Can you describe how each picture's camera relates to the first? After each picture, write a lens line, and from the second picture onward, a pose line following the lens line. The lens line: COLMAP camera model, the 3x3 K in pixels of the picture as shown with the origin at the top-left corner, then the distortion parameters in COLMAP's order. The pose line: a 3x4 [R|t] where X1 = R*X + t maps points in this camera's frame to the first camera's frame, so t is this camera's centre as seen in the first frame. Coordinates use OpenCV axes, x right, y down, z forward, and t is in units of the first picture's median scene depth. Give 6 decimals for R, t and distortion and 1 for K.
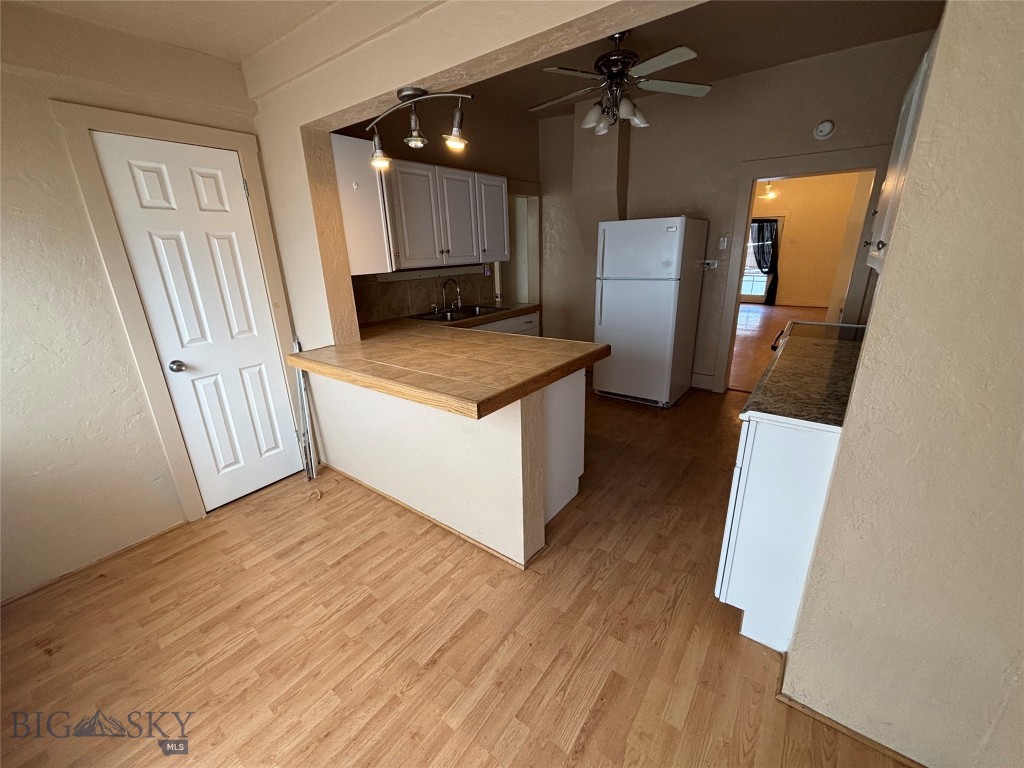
lens RADIAL K [[410.9, 0, 511.6], [0, 410.9, 386.4], [0, 0, 1]] dist [0.011150, 0.000124]
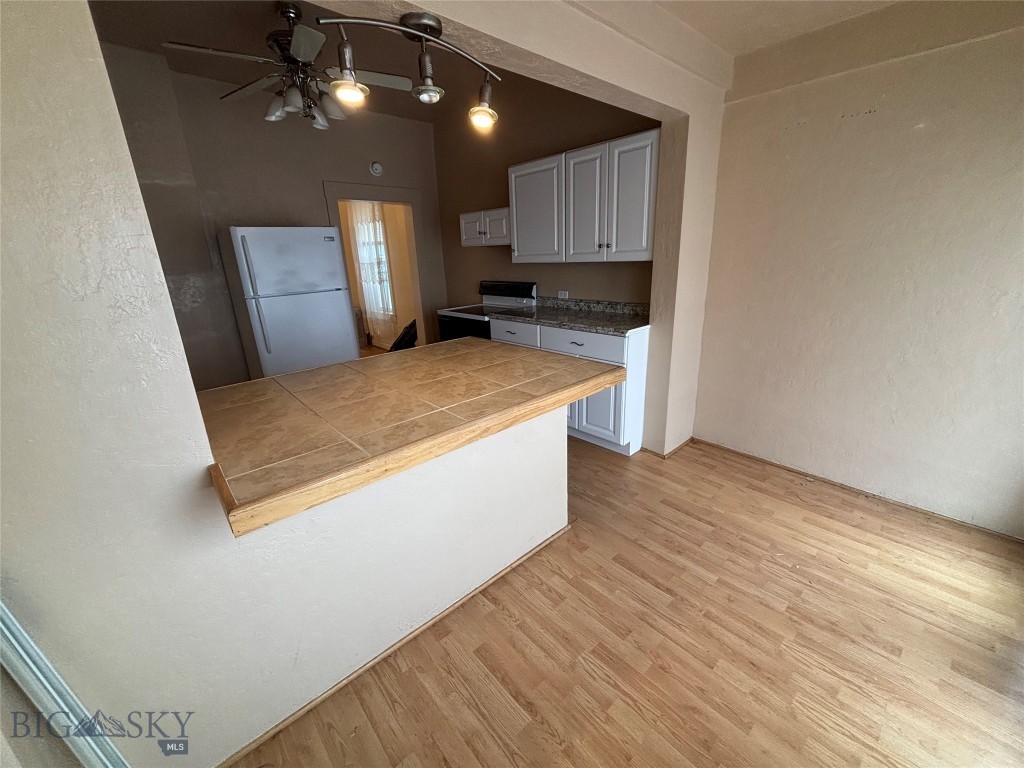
lens RADIAL K [[410.9, 0, 510.7], [0, 410.9, 387.7], [0, 0, 1]] dist [0.011150, 0.000124]
pose [[0.187945, -0.289407, 0.938574, -1.054535], [0.345580, 0.913984, 0.212624, -0.222089], [-0.919376, 0.284390, 0.271791, 0.821141]]
